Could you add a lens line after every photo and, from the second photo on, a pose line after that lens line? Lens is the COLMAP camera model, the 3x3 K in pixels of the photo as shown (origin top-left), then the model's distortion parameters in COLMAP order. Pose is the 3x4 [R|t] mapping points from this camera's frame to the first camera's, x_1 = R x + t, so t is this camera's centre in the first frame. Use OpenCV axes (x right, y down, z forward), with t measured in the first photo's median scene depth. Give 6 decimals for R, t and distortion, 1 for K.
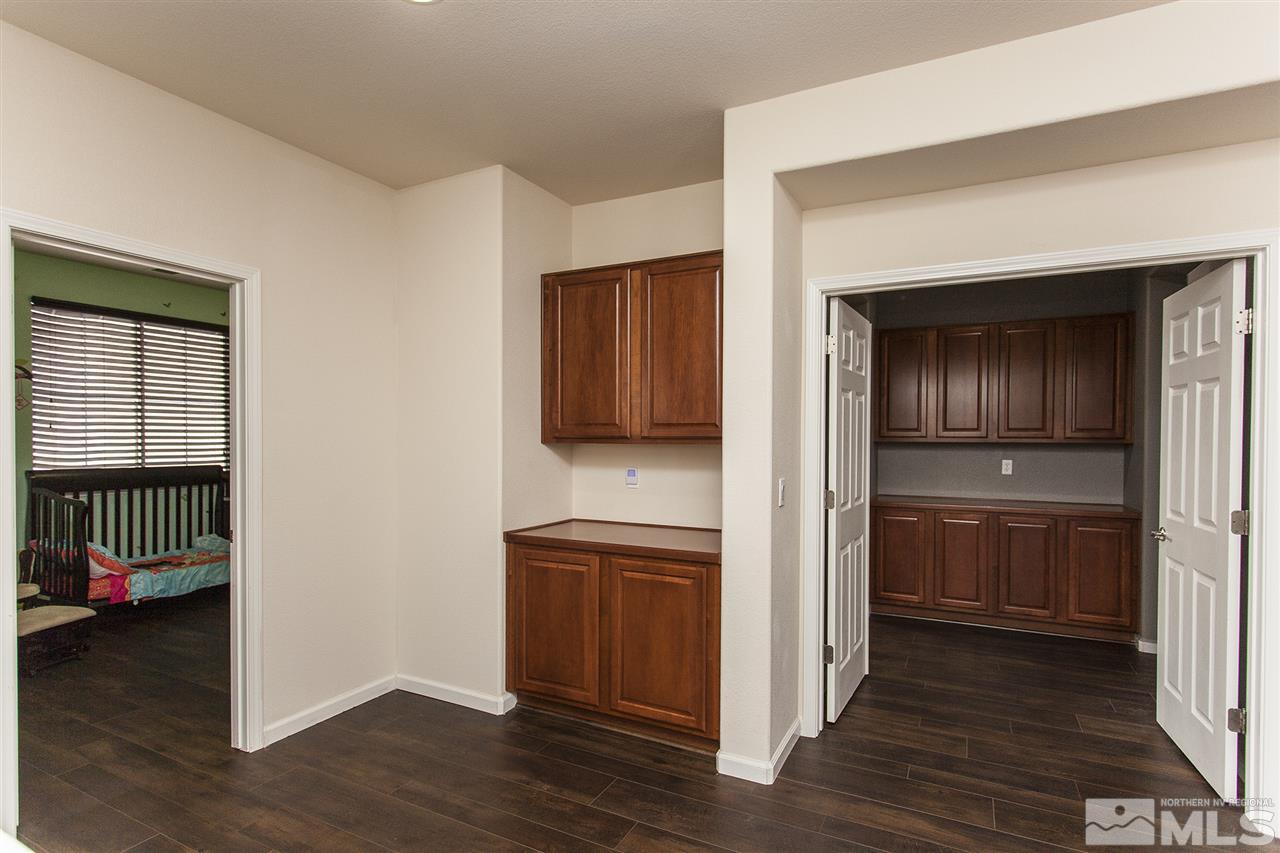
lens RADIAL K [[645.9, 0, 637.4], [0, 645.9, 423.8], [0, 0, 1]] dist [0.005154, 0.001298]
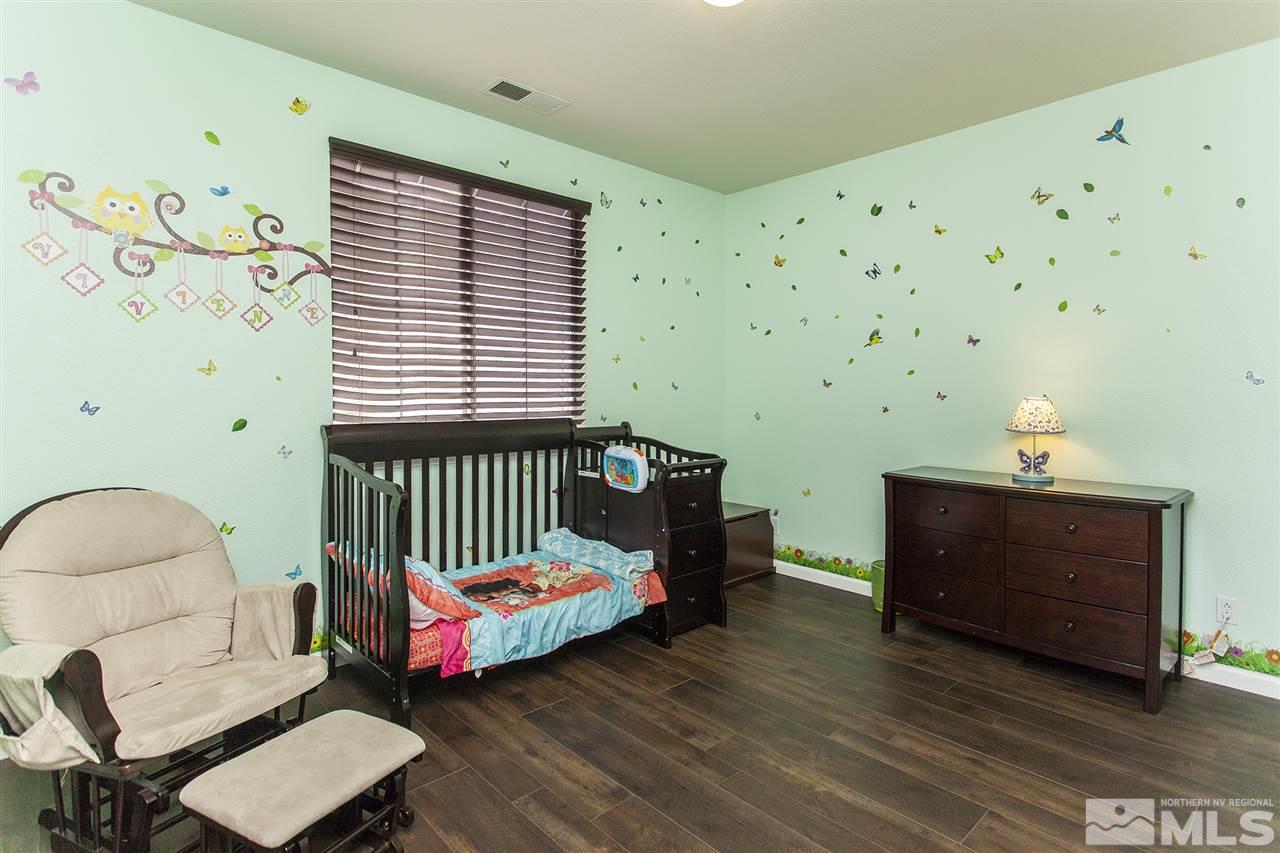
lens RADIAL K [[637.1, 0, 639.2], [0, 637.1, 373.6], [0, 0, 1]] dist [-0.001631, 0.000094]
pose [[0.944028, -0.009133, -0.329739, -0.435666], [0.007259, 0.999950, -0.006913, 0.028333], [0.329785, 0.004132, 0.944047, 0.502447]]
